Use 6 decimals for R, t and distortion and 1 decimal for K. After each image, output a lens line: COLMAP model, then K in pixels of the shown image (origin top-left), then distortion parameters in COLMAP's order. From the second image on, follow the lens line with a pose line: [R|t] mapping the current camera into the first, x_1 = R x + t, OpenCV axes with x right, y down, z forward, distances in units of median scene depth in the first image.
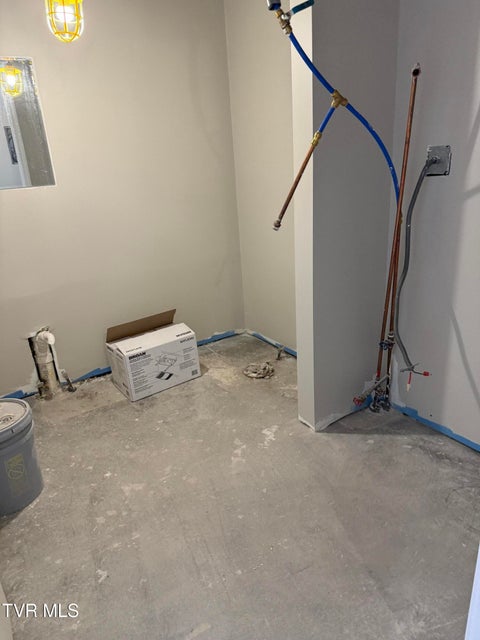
lens RADIAL K [[443.8, 0, 239.8], [0, 443.8, 320.2], [0, 0, 1]] dist [0.043576, -0.045099]
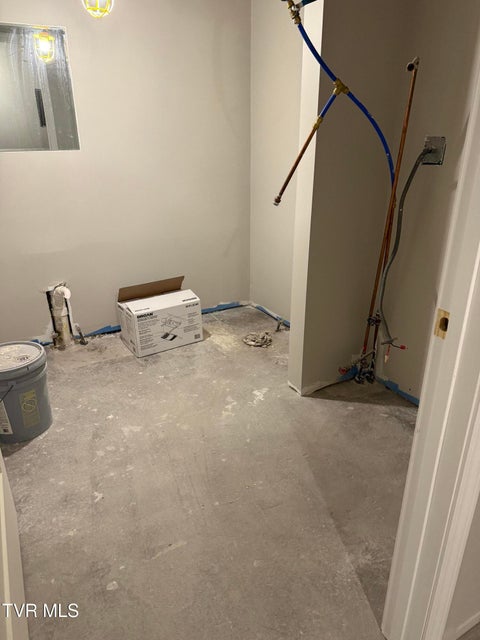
lens RADIAL K [[443.8, 0, 240.0], [0, 443.8, 316.8], [0, 0, 1]] dist [0.043576, -0.045099]
pose [[0.996490, 0.077795, -0.030900, 0.044224], [-0.076529, 0.996256, 0.040225, 0.029783], [0.033913, -0.037719, 0.998713, -0.092985]]
